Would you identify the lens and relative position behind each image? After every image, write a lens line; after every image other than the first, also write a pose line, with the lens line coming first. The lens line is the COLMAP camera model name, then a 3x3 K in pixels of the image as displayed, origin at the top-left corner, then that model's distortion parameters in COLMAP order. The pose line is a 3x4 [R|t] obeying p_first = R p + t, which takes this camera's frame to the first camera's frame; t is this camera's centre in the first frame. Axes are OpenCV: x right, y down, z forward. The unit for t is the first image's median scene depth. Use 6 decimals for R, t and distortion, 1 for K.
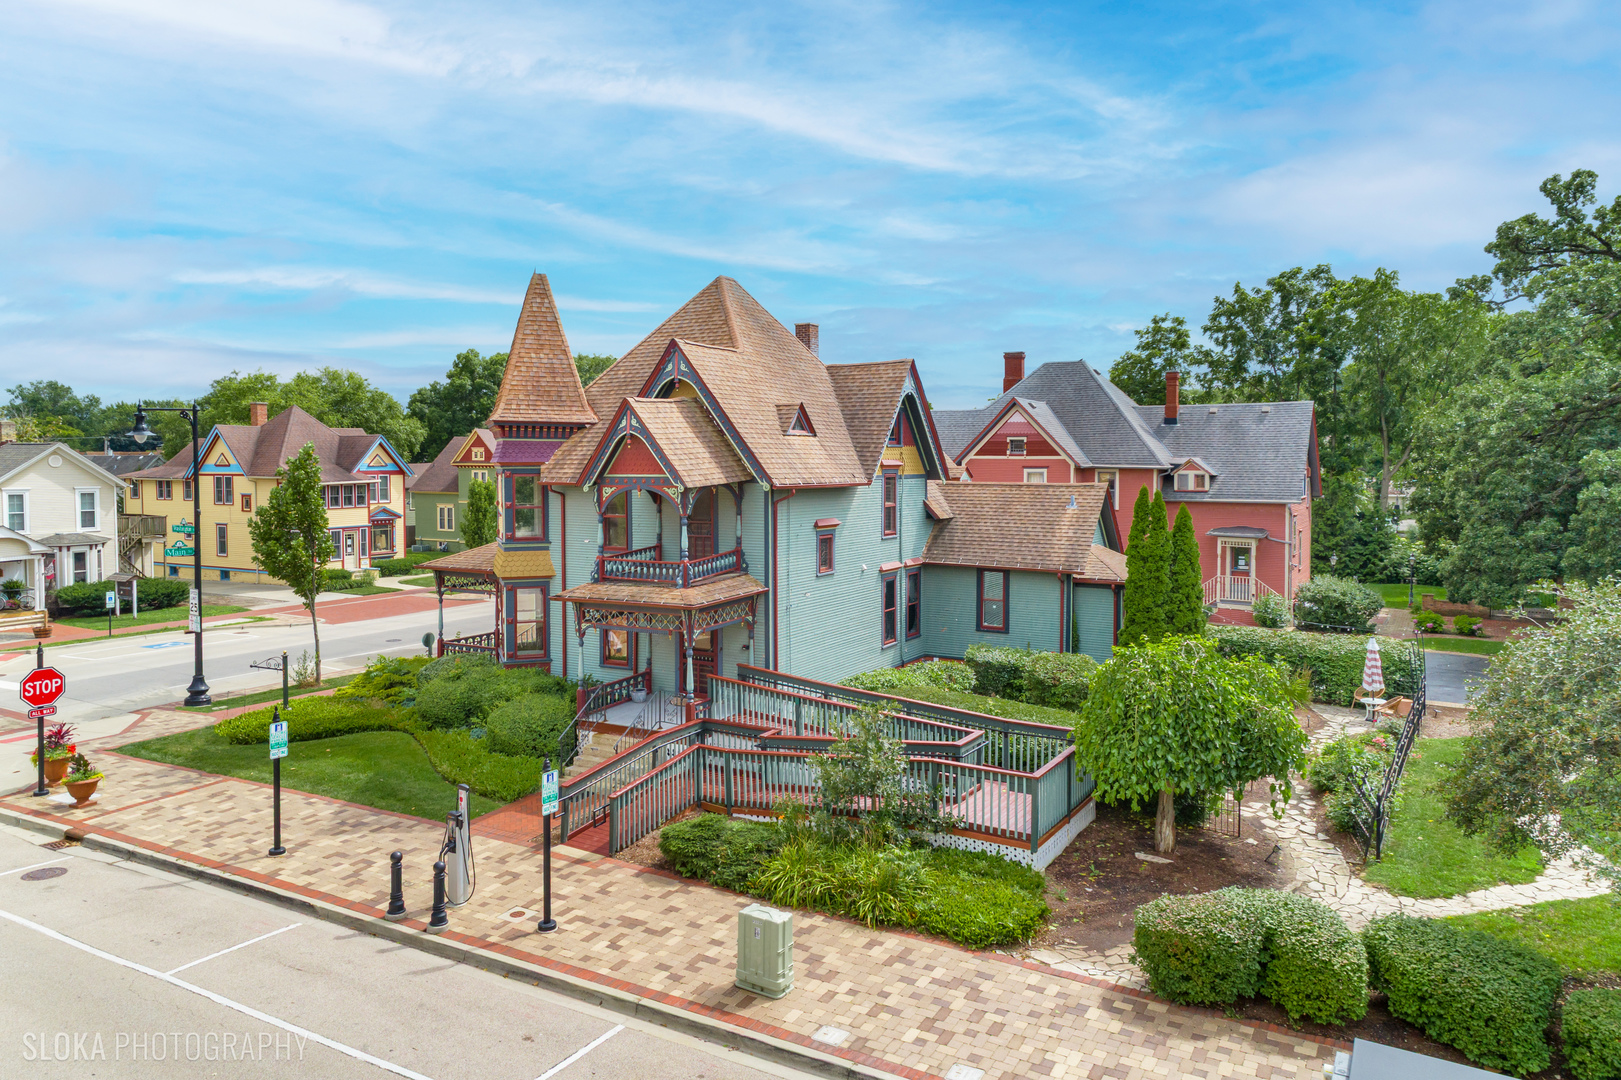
lens RADIAL K [[1095.5, 0, 812.5], [0, 1095.5, 500.2], [0, 0, 1]] dist [0.050335, -0.000625]
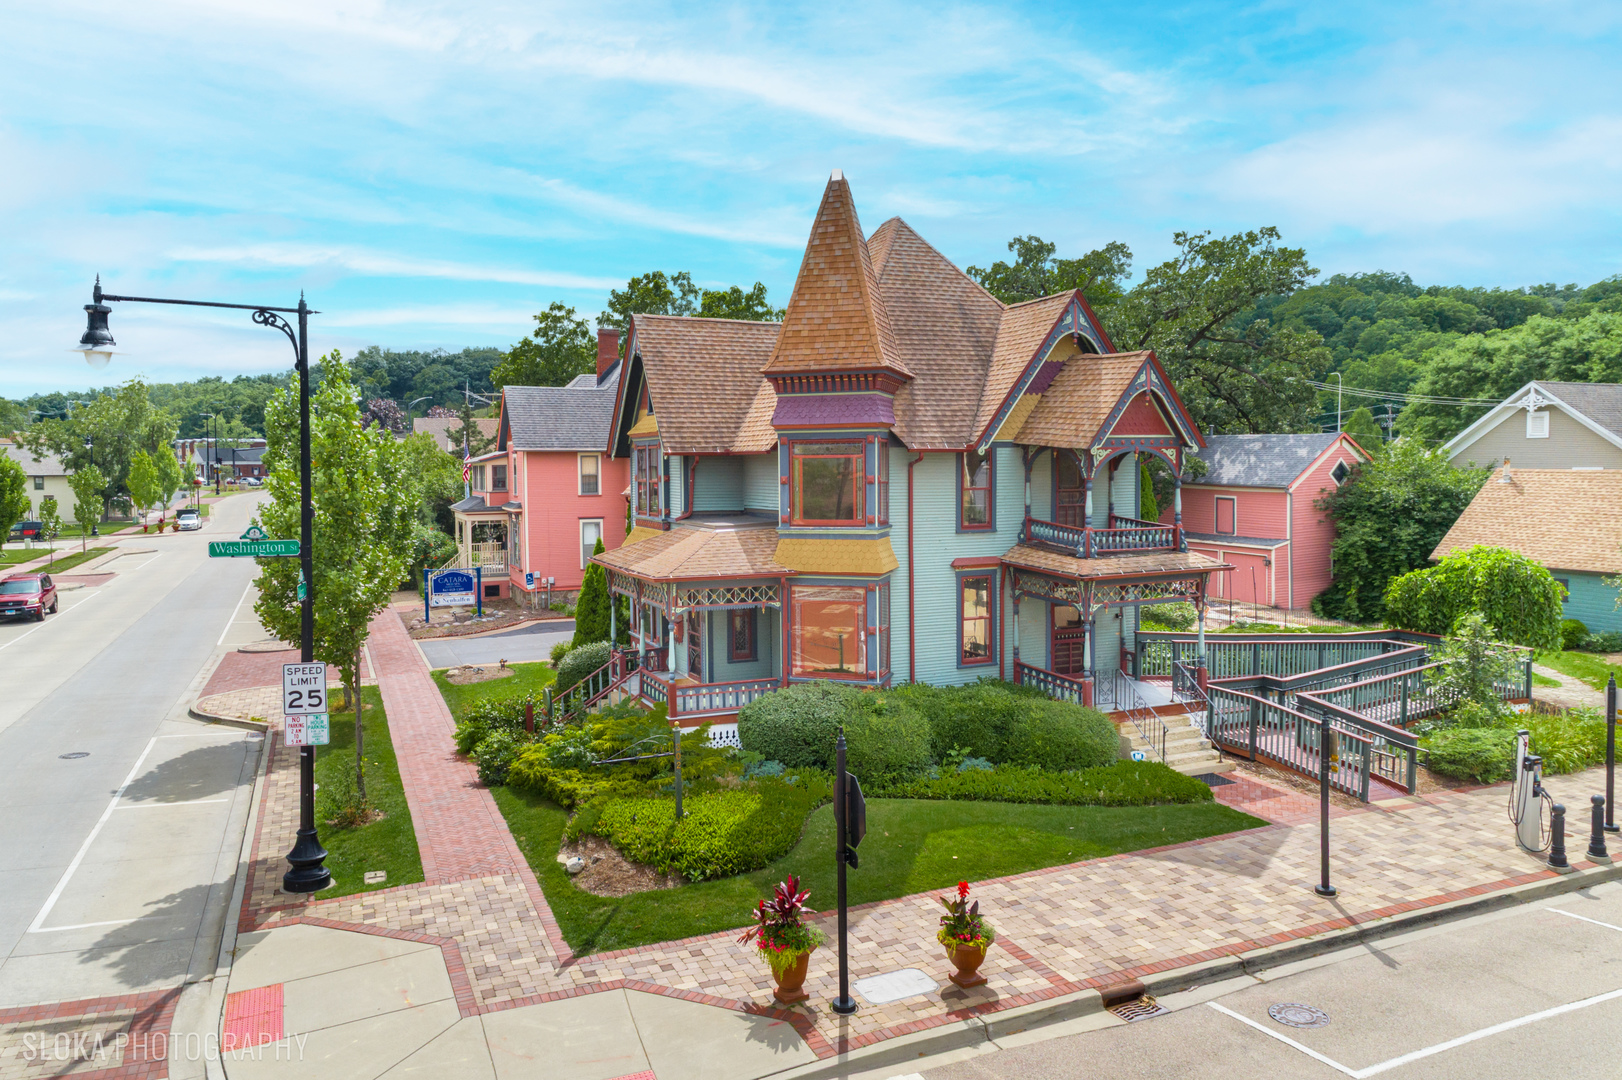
lens RADIAL K [[1127.1, 0, 811.0], [0, 1127.1, 540.0], [0, 0, 1]] dist [0.001949, 0.001026]
pose [[0.572636, -0.060475, 0.817576, -1.317855], [0.034183, 0.998170, 0.049891, 0.008912], [-0.819097, -0.000622, 0.573655, 0.820581]]
